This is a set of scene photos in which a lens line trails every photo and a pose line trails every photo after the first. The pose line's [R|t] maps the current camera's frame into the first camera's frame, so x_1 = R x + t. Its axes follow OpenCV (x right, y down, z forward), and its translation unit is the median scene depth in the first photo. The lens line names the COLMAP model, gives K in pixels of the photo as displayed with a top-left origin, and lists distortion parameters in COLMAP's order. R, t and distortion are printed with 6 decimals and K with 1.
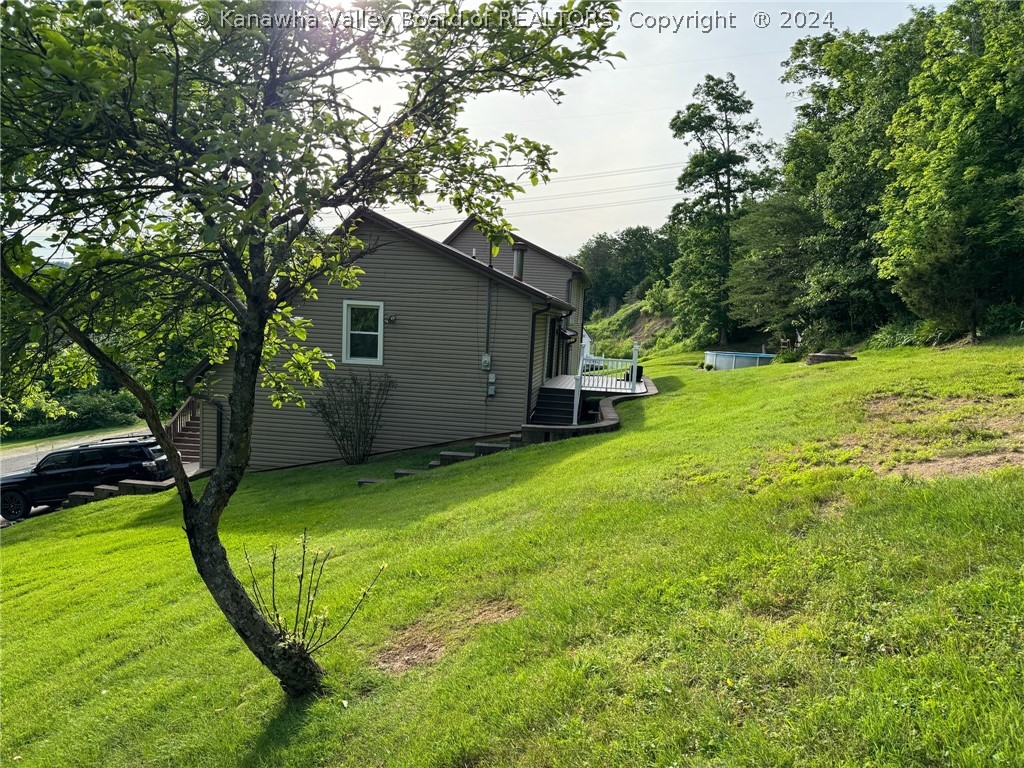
lens RADIAL K [[711.9, 0, 508.5], [0, 711.9, 389.8], [0, 0, 1]] dist [0.045561, -0.001004]
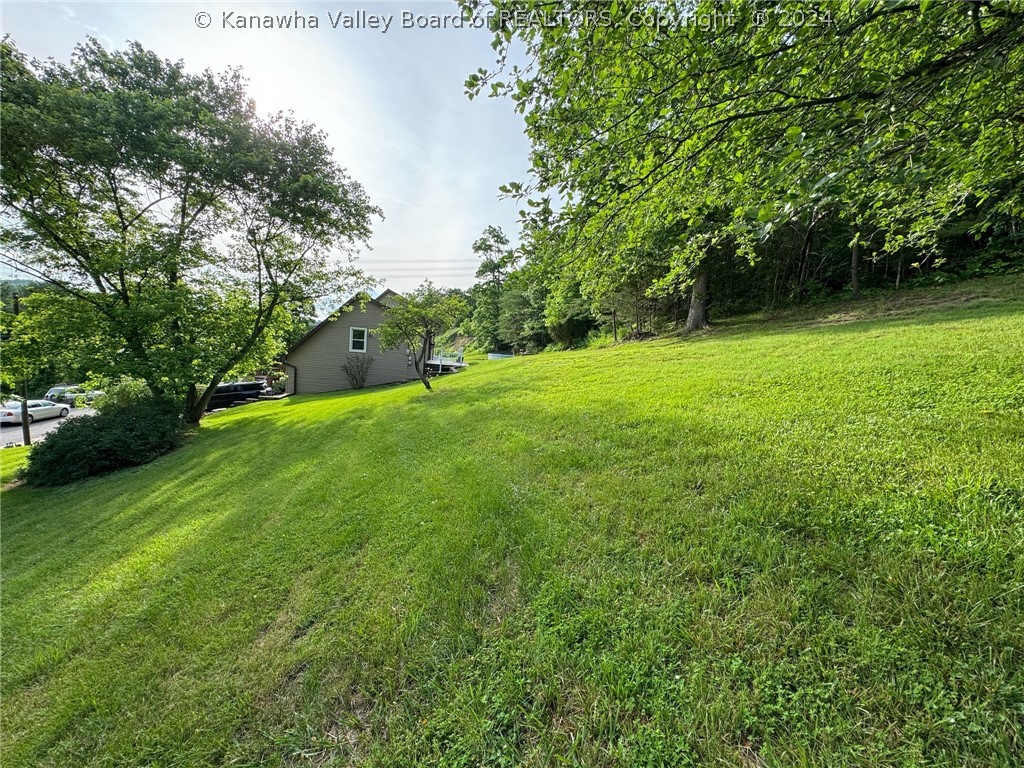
lens RADIAL K [[408.7, 0, 516.2], [0, 408.7, 390.0], [0, 0, 1]] dist [-0.010249, -0.000475]
pose [[0.945339, -0.005189, 0.326047, -0.047577], [-0.004760, 0.999547, 0.029708, 0.017852], [-0.326053, -0.029636, 0.944887, -0.193401]]
